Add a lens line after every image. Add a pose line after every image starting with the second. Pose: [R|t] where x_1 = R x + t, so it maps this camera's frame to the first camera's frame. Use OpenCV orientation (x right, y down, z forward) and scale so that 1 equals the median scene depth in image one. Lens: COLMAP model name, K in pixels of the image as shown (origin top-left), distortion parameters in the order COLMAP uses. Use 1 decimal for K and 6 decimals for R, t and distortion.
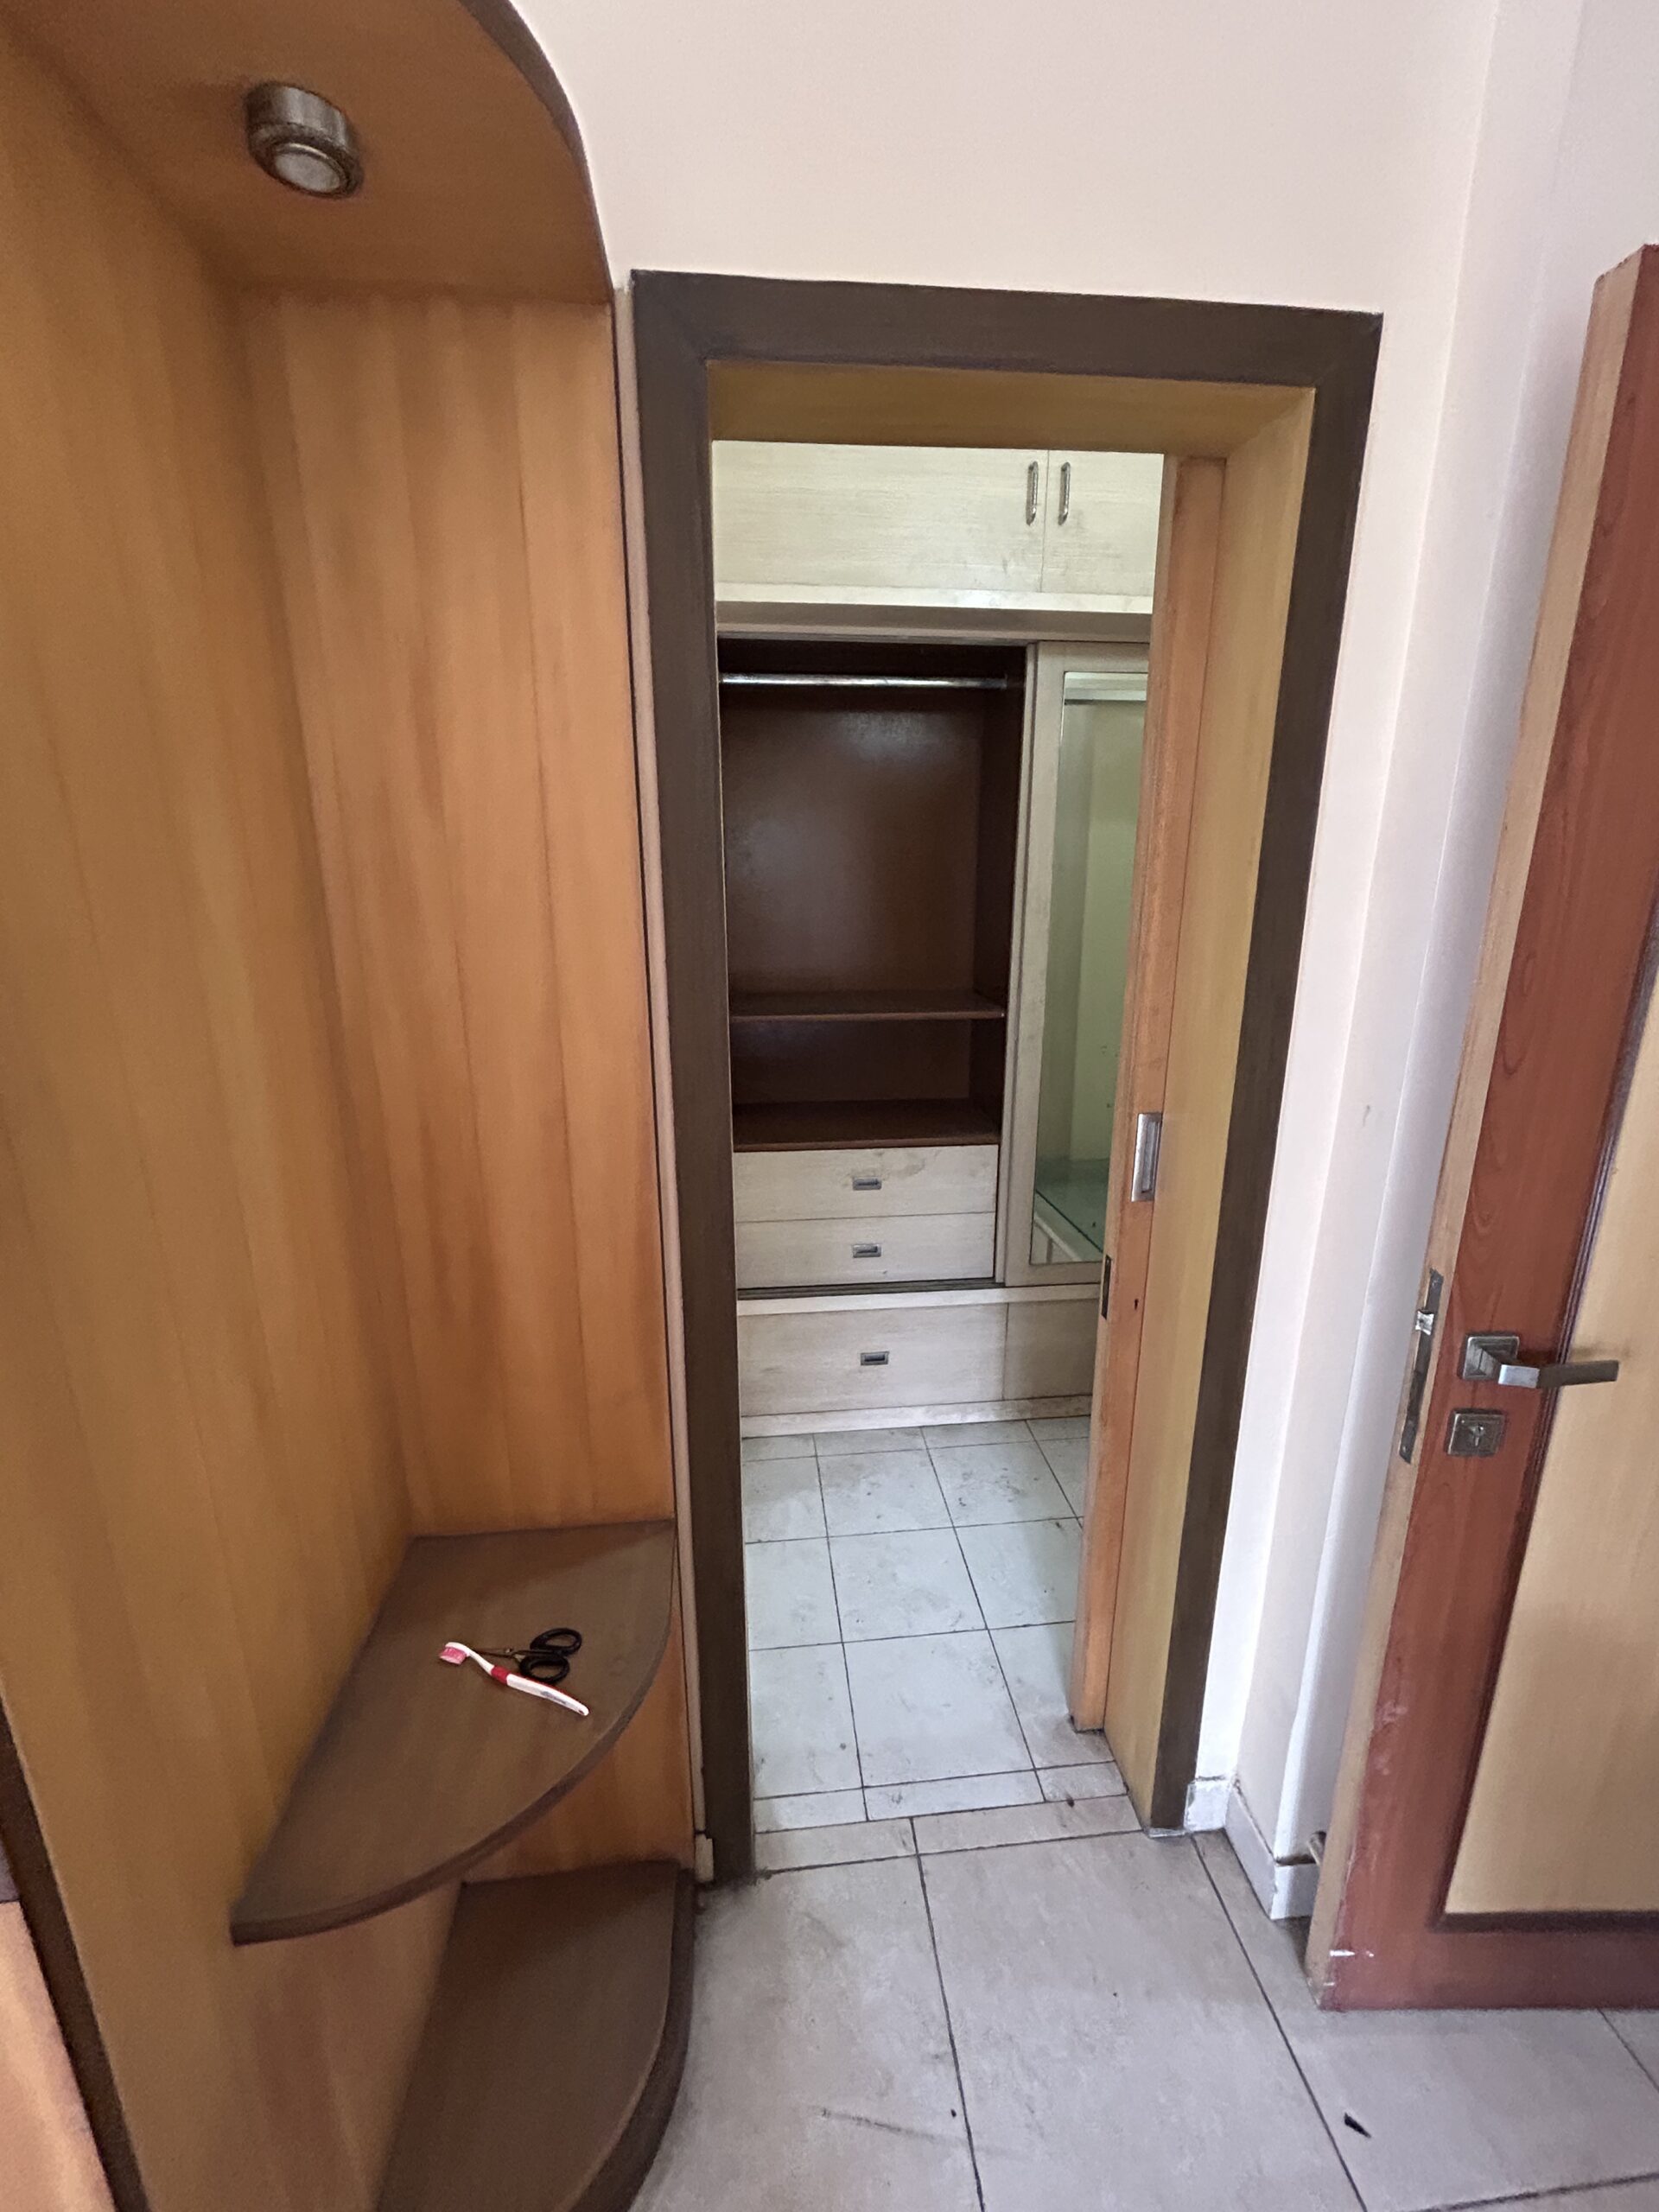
lens RADIAL K [[898.0, 0, 832.8], [0, 898.0, 1099.3], [0, 0, 1]] dist [-0.001763, -0.000103]
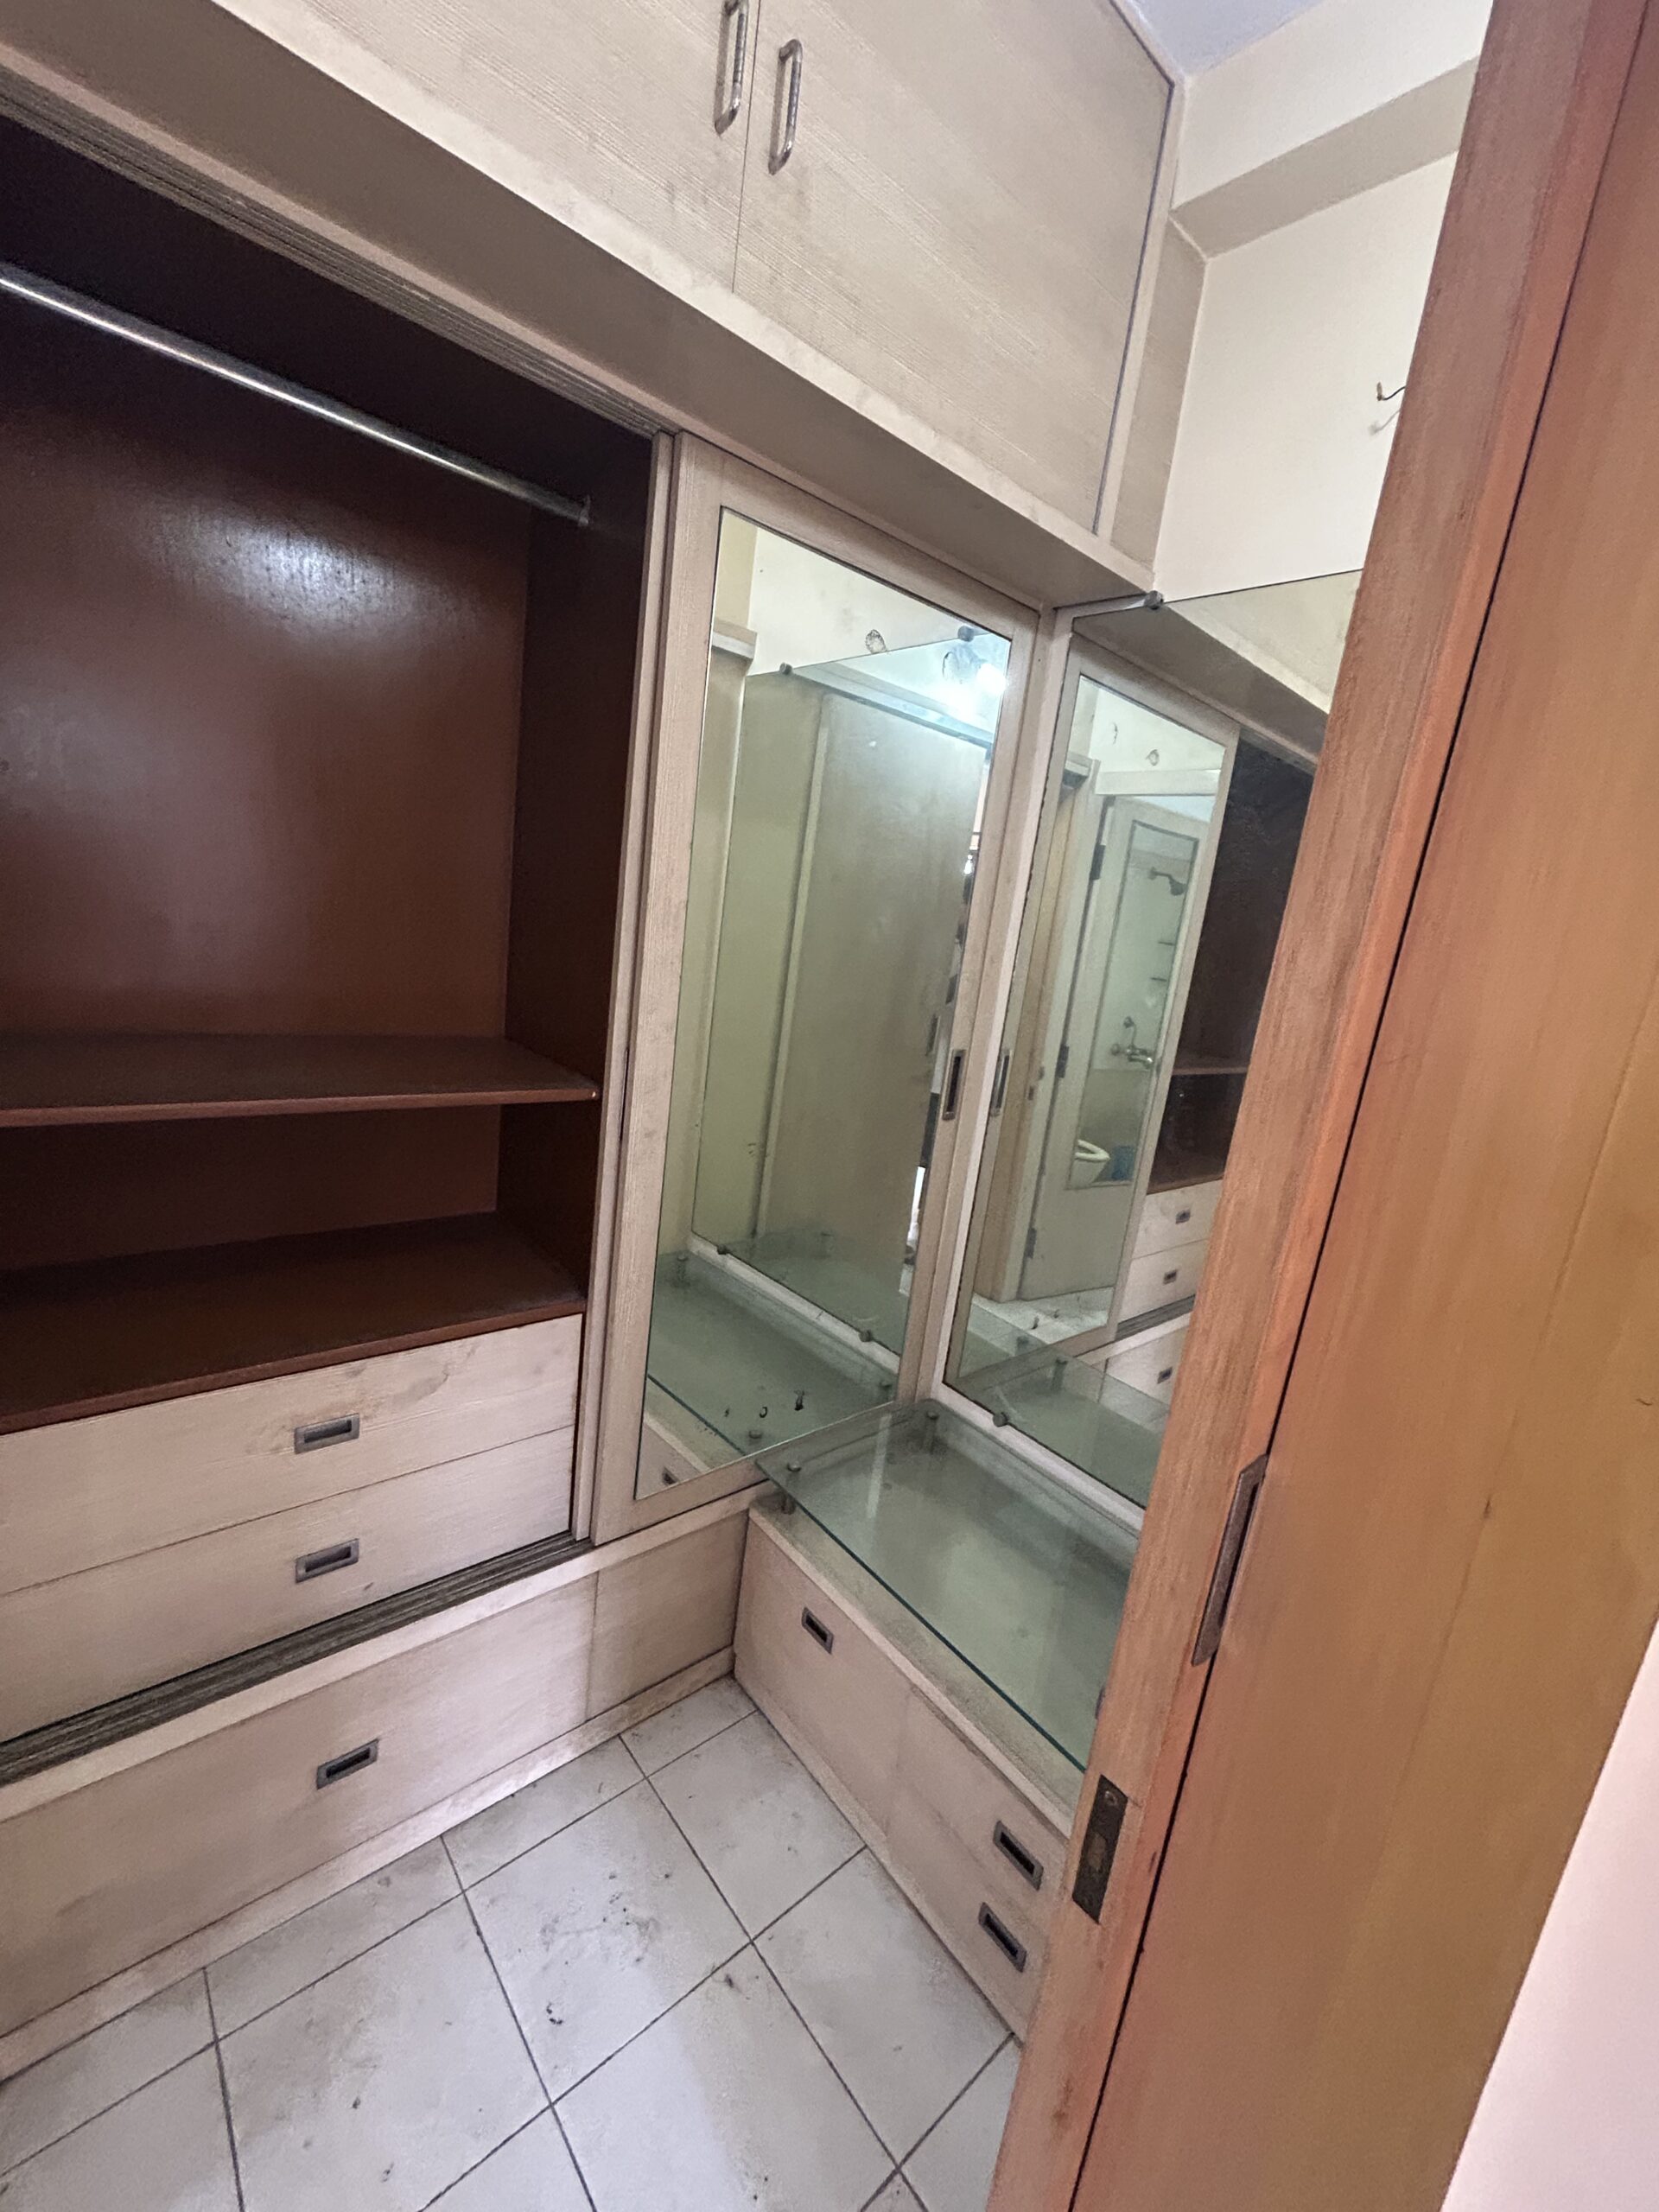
lens RADIAL K [[898.0, 0, 832.8], [0, 898.0, 1099.3], [0, 0, 1]] dist [-0.001763, -0.000103]
pose [[0.814391, -0.019191, 0.580000, -0.017942], [0.020696, 0.999778, 0.004022, -0.087389], [-0.579948, 0.008728, 0.814607, 0.431566]]
